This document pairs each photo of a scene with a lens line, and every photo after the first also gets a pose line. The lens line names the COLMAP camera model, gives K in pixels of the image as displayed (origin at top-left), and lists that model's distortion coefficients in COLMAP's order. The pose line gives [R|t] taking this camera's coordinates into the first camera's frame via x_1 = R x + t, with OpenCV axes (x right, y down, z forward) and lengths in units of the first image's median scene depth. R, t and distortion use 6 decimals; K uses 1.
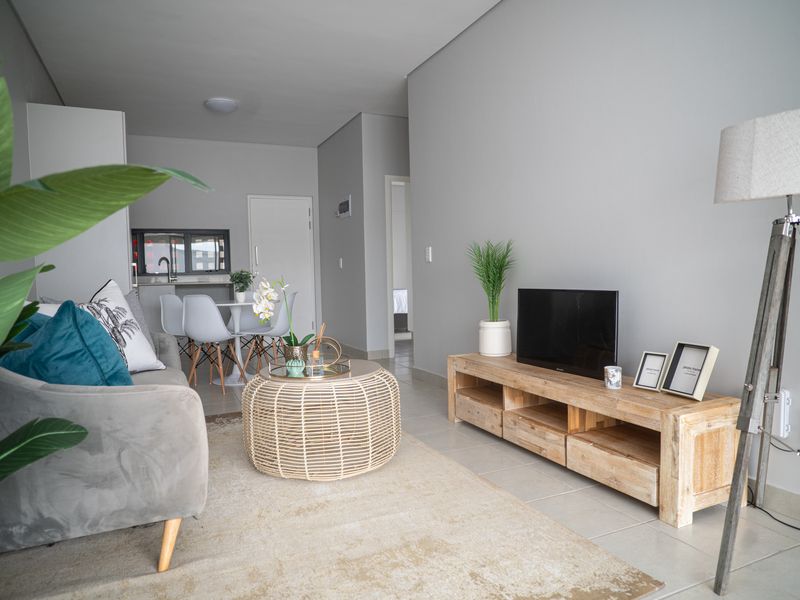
lens RADIAL K [[540.1, 0, 402.4], [0, 540.1, 299.7], [0, 0, 1]] dist [-0.066318, 0.055941]
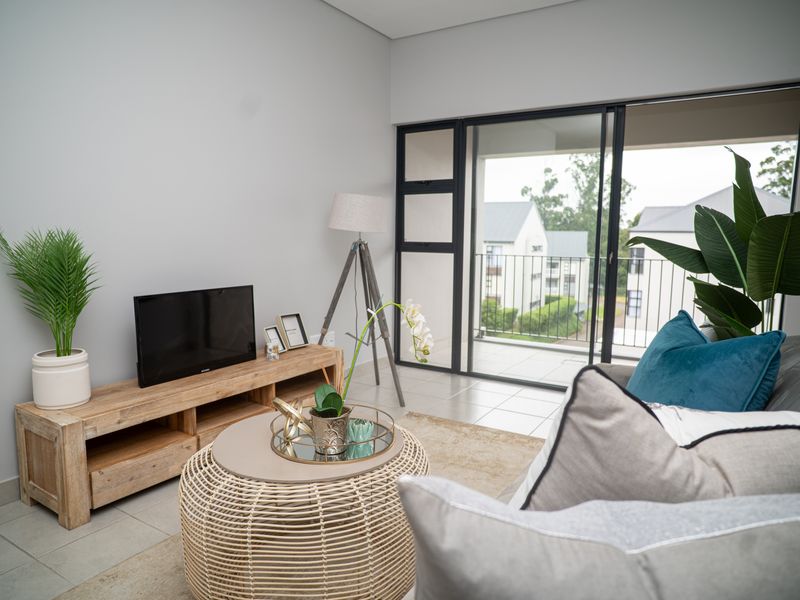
lens RADIAL K [[548.1, 0, 400.0], [0, 548.1, 300.0], [0, 0, 1]] dist [-0.000149, -0.001132]
pose [[-0.536833, -0.087953, 0.839092, -0.702069], [0.038583, 0.990951, 0.128556, -0.110206], [-0.842806, 0.101387, -0.528582, 1.155370]]
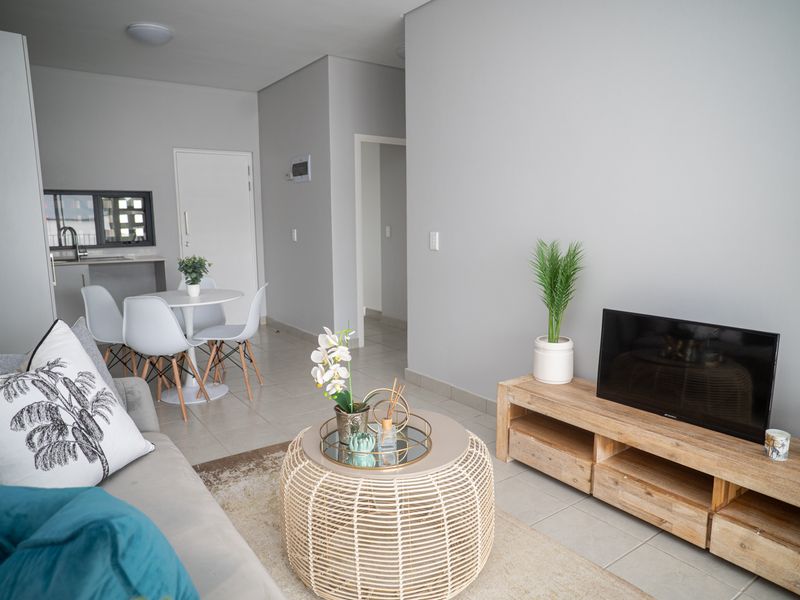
lens RADIAL K [[540.1, 0, 402.4], [0, 540.1, 299.7], [0, 0, 1]] dist [-0.066318, 0.055941]
pose [[0.981865, -0.014038, 0.189061, -0.245350], [-0.005329, 0.994817, 0.101540, -0.120161], [-0.189507, -0.100706, 0.976701, 0.285921]]
